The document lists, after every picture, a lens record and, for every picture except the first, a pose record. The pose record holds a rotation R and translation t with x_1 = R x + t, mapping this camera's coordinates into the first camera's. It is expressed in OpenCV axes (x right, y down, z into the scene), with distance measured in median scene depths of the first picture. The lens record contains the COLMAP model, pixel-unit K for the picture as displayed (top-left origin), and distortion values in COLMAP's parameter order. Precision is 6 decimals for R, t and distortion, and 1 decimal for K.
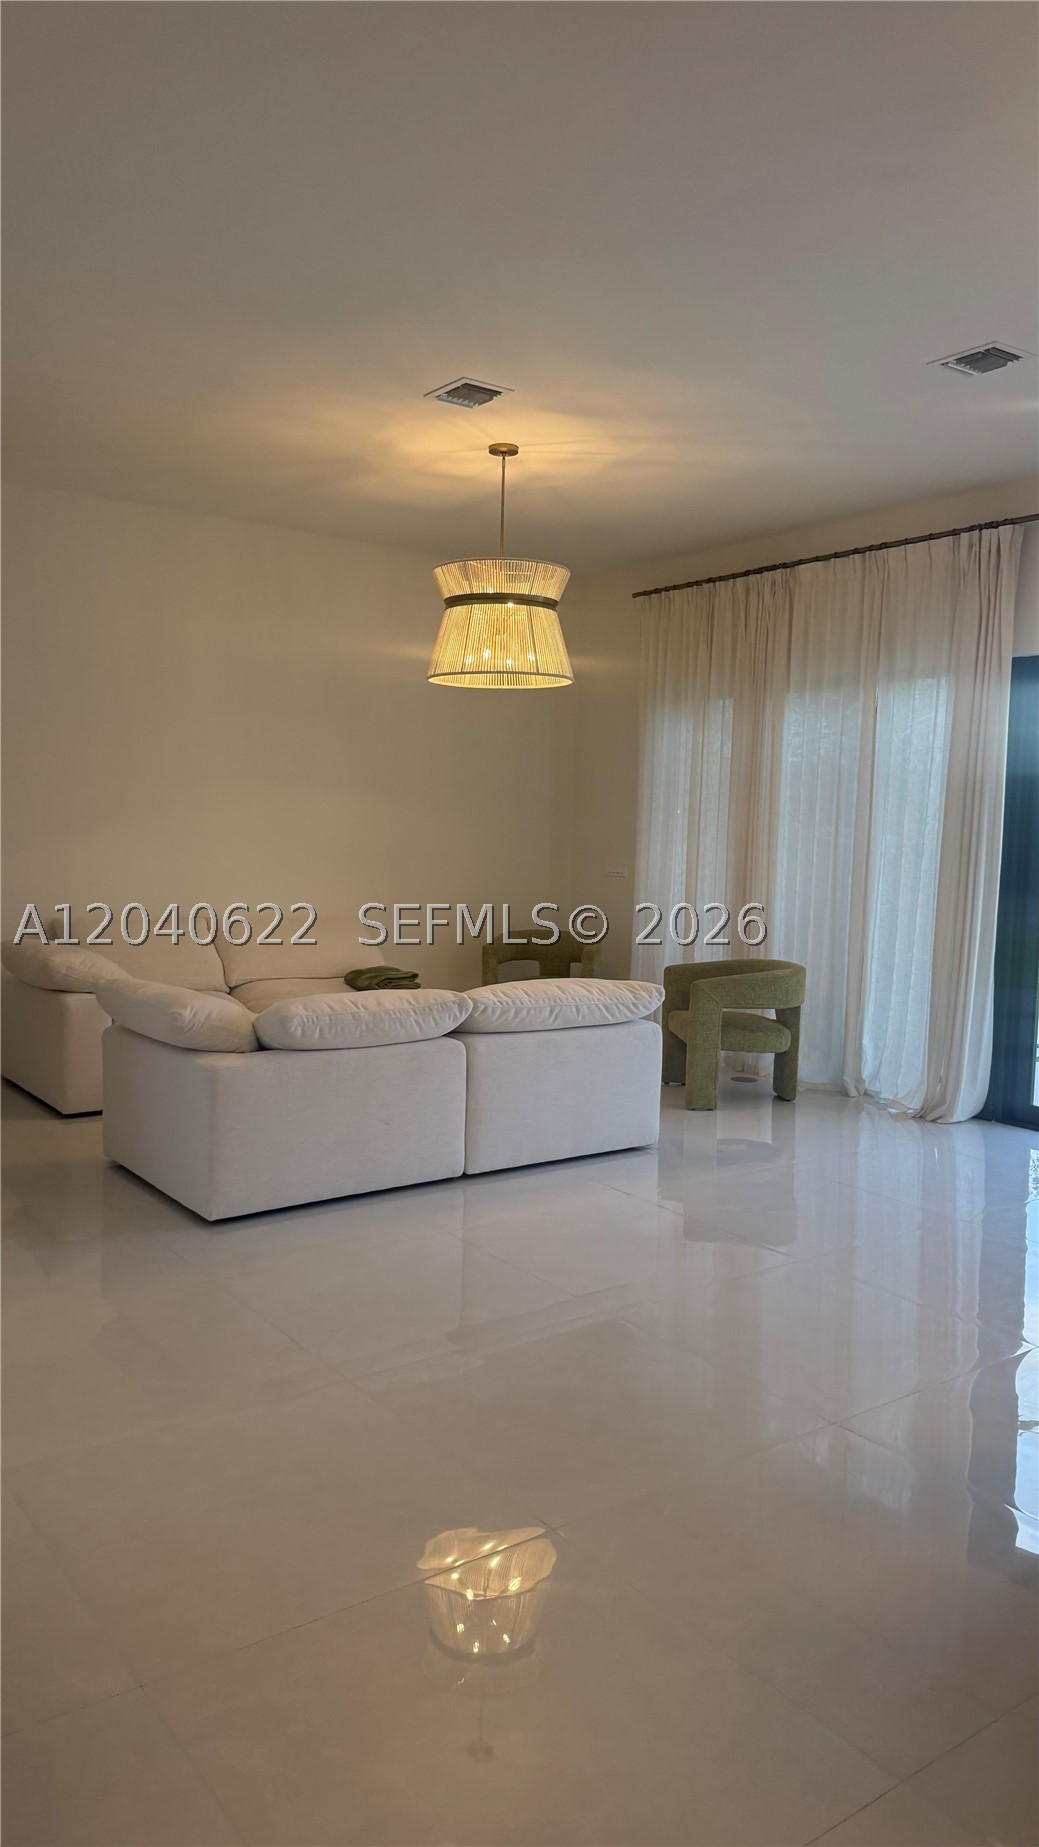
lens RADIAL K [[1292.0, 0, 512.5], [0, 1292.0, 926.7], [0, 0, 1]] dist [0.119250, -0.206737]
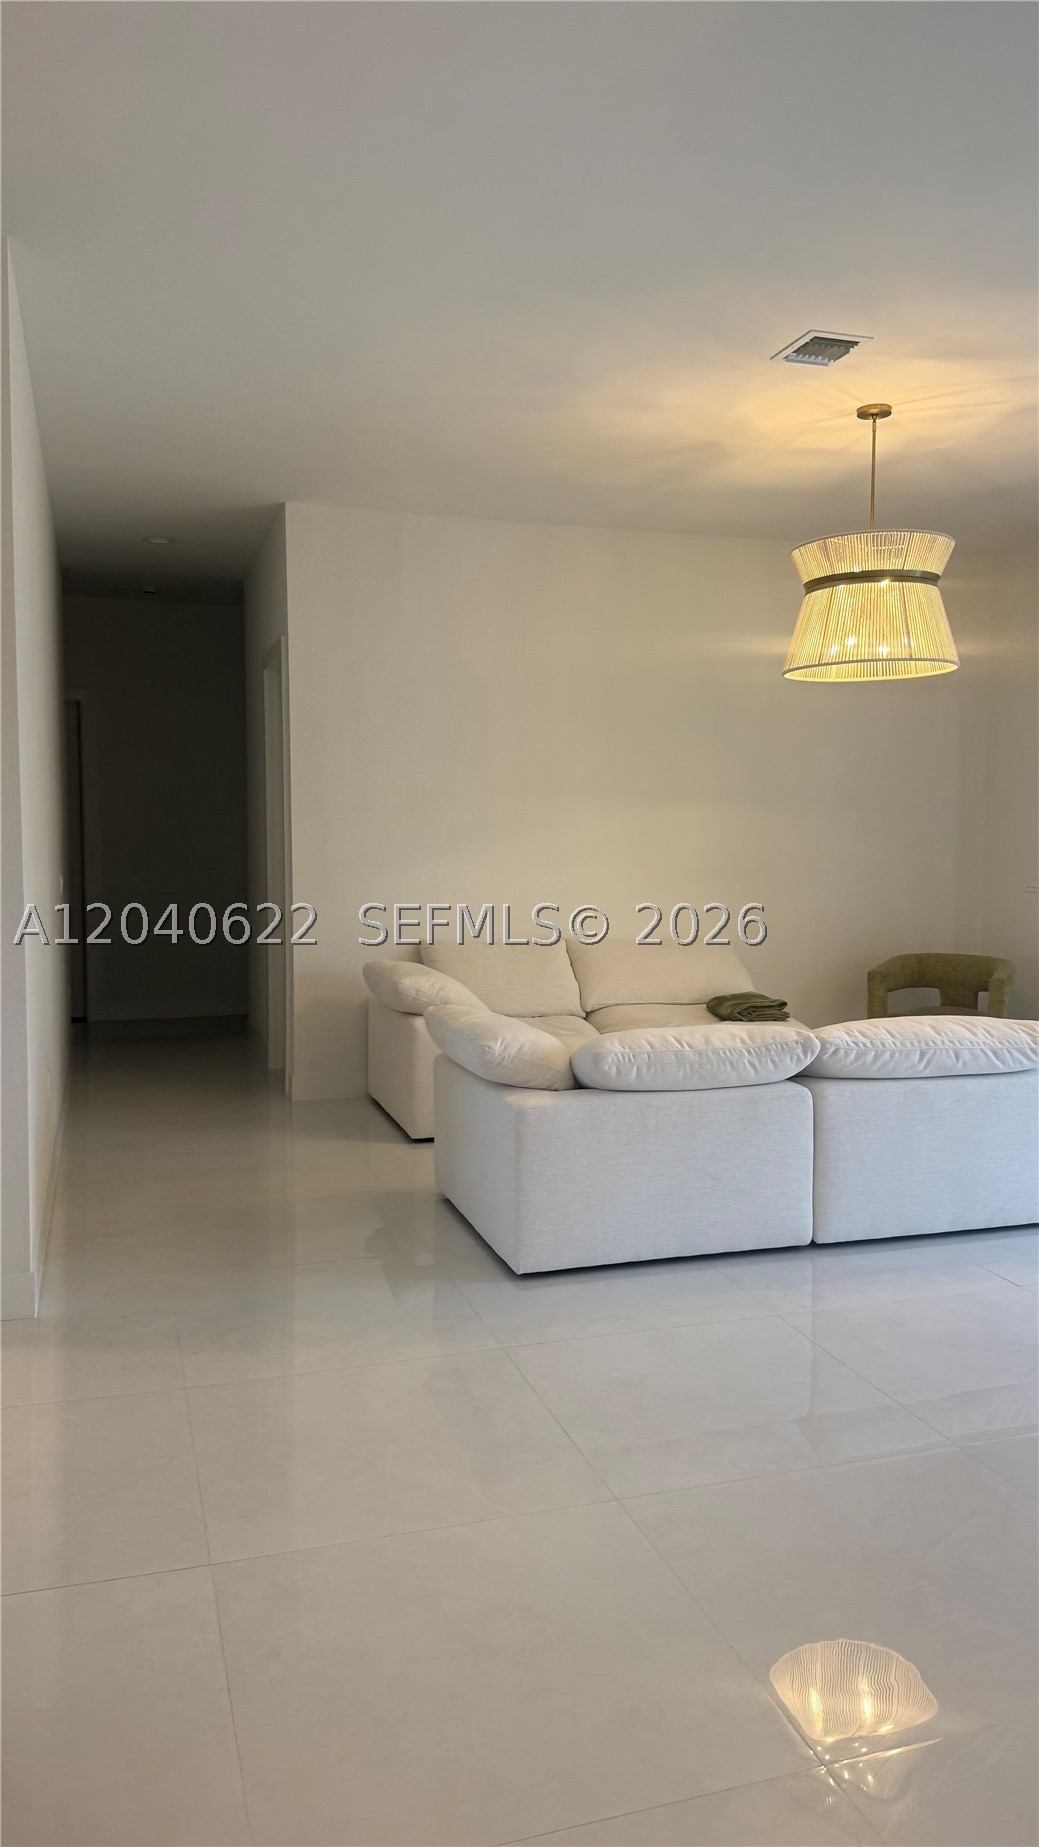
lens RADIAL K [[1273.4, 0, 523.6], [0, 1273.4, 902.3], [0, 0, 1]] dist [0.079565, -0.091290]
pose [[0.944866, -0.003380, -0.327439, 0.053777], [-0.006091, 0.999592, -0.027895, -0.008655], [0.327400, 0.028351, 0.944460, 0.111837]]
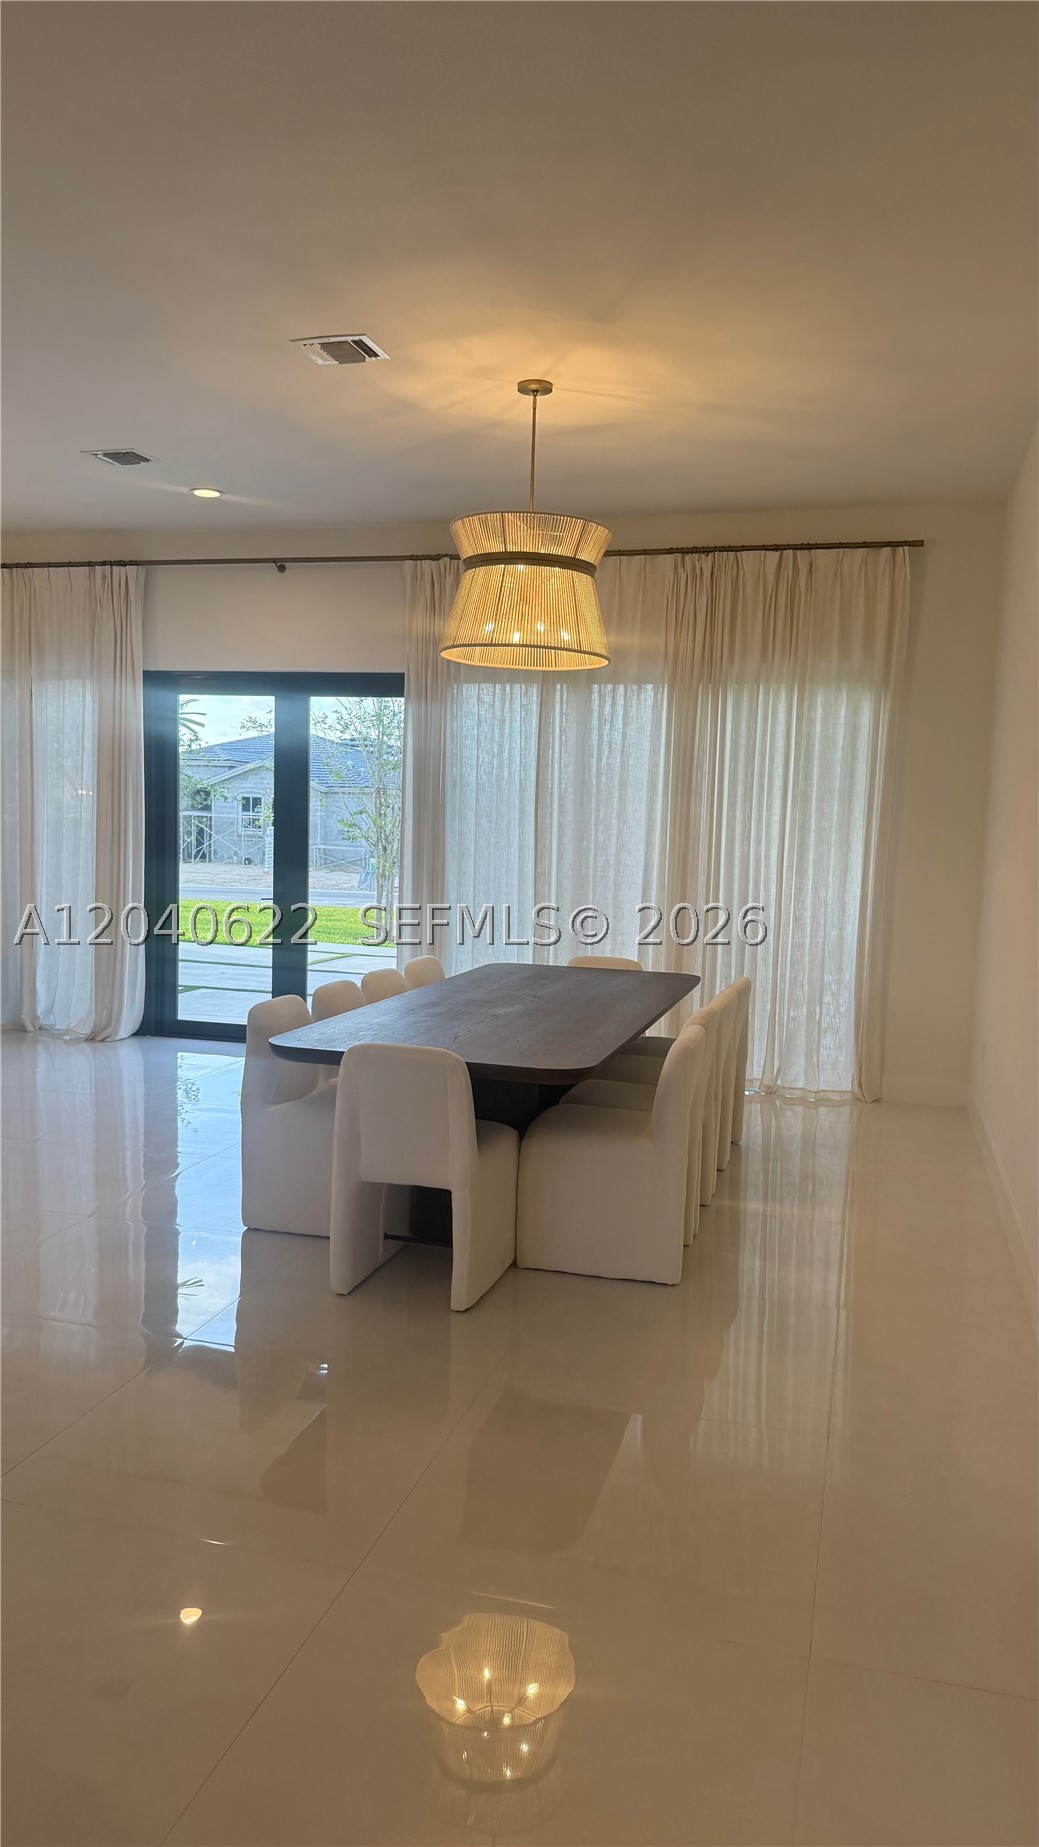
lens RADIAL K [[1292.4, 0, 516.6], [0, 1292.4, 931.8], [0, 0, 1]] dist [0.159413, -0.233841]
pose [[0.784301, -0.058153, 0.617648, -0.148452], [0.042055, 0.998291, 0.040589, 0.012828], [-0.618953, -0.005859, 0.785406, -0.248198]]
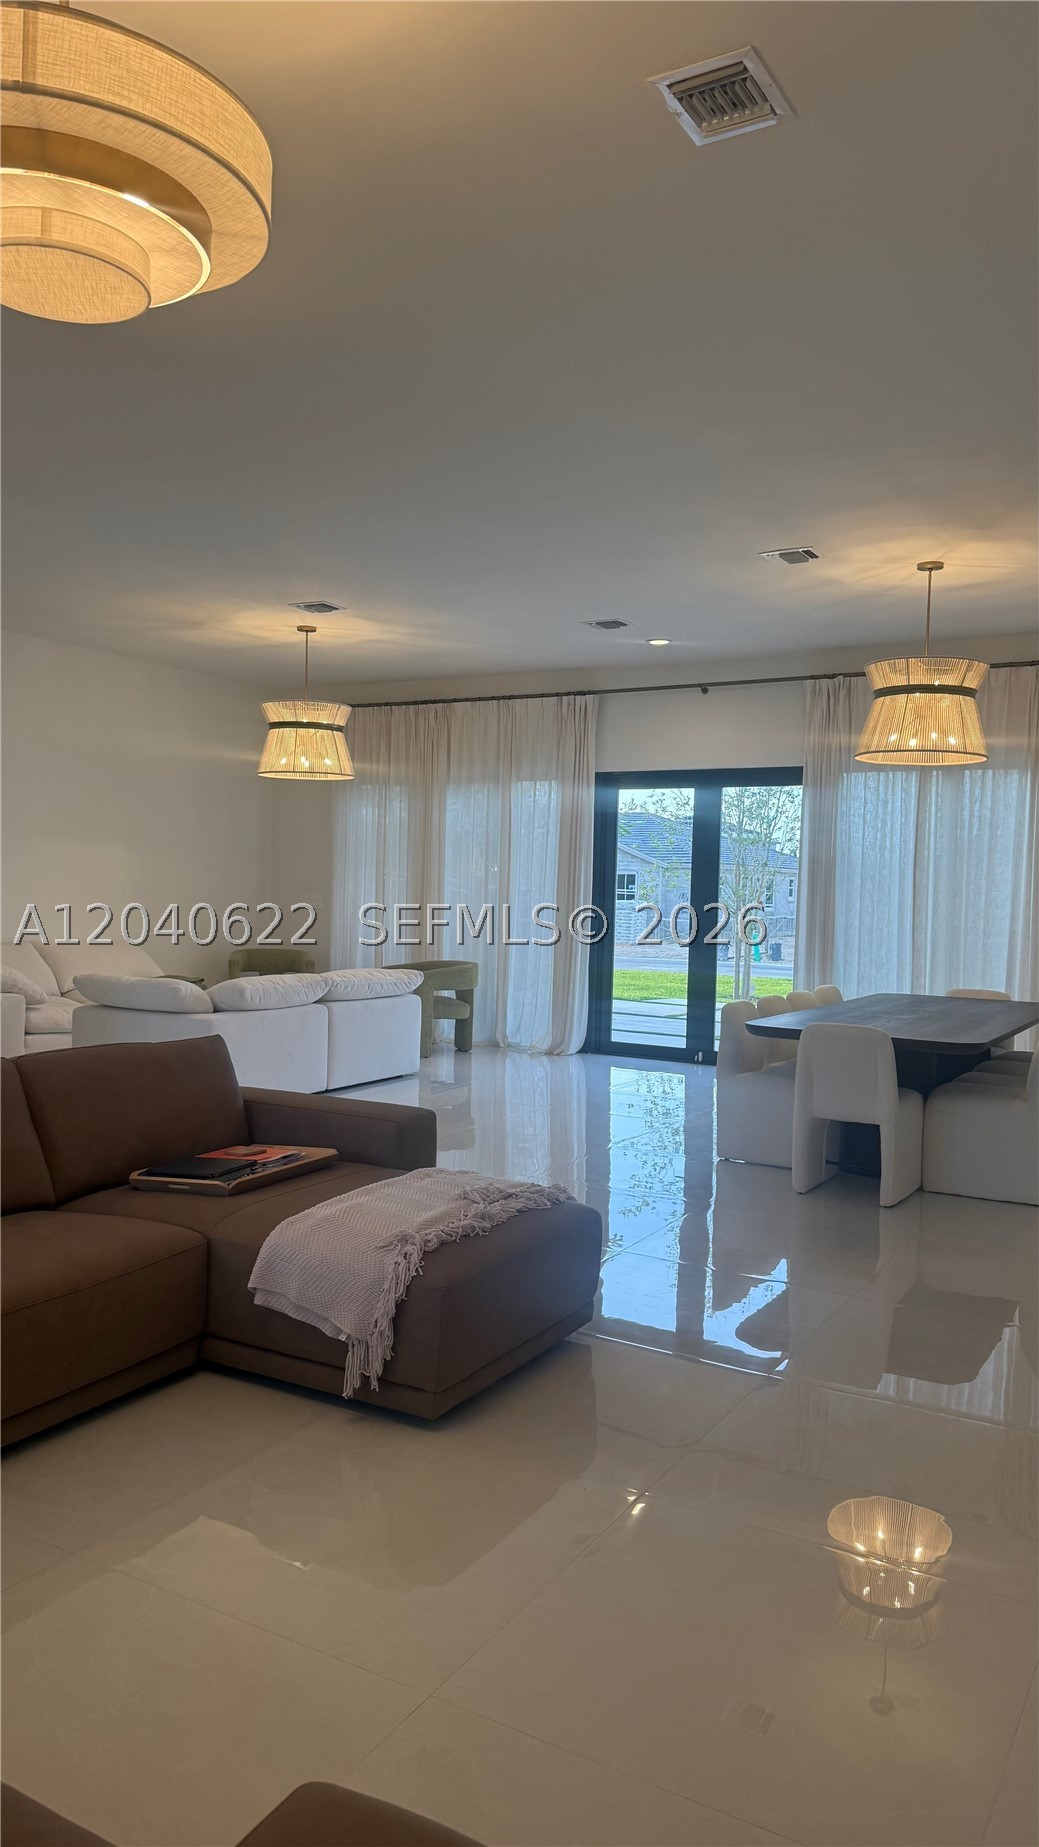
lens RADIAL K [[1292.4, 0, 516.6], [0, 1292.4, 931.8], [0, 0, 1]] dist [0.159413, -0.233841]
pose [[0.913020, -0.019473, 0.407449, -0.416596], [0.033165, 0.999097, -0.026568, 0.041908], [-0.406563, 0.037770, 0.912842, -0.497426]]
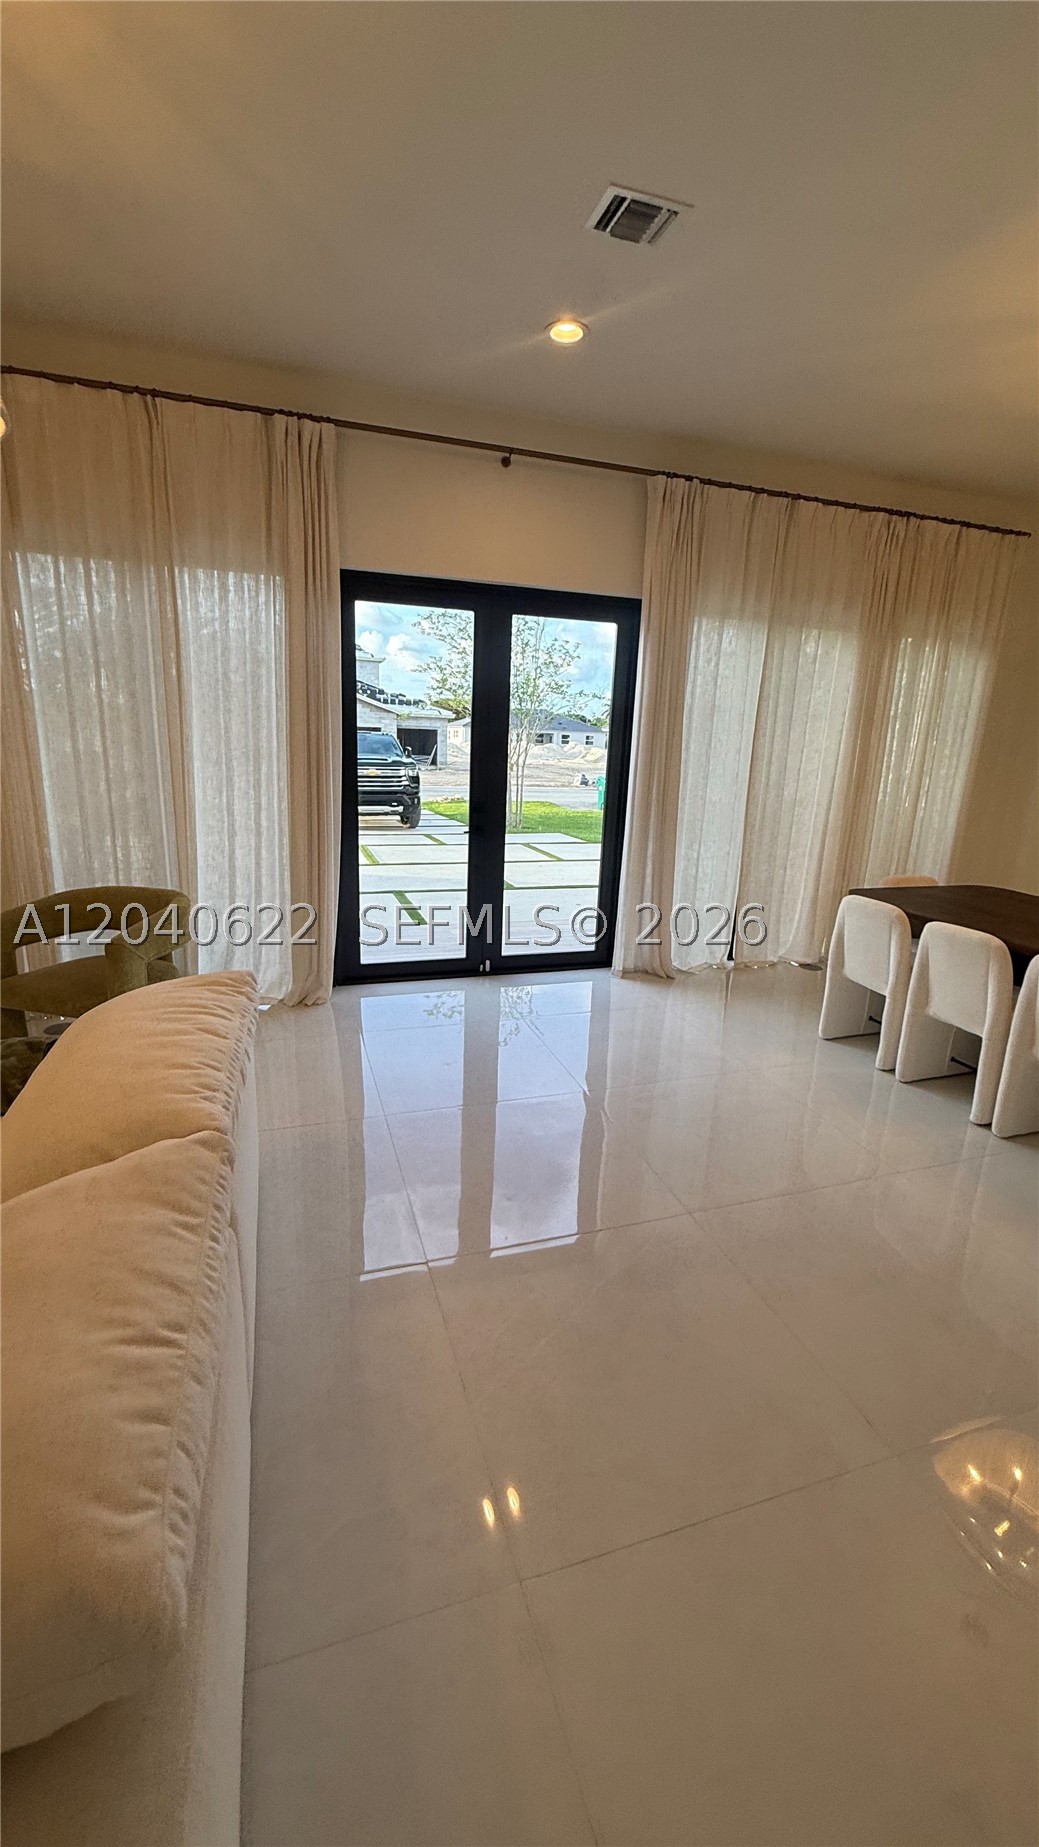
lens RADIAL K [[738.5, 0, 518.9], [0, 738.5, 919.6], [0, 0, 1]] dist [0.000037, -0.000180]
pose [[0.308689, -0.256876, 0.915820, -0.202967], [0.044870, 0.965703, 0.255743, -0.082432], [-0.950104, -0.037852, 0.309628, 0.710826]]
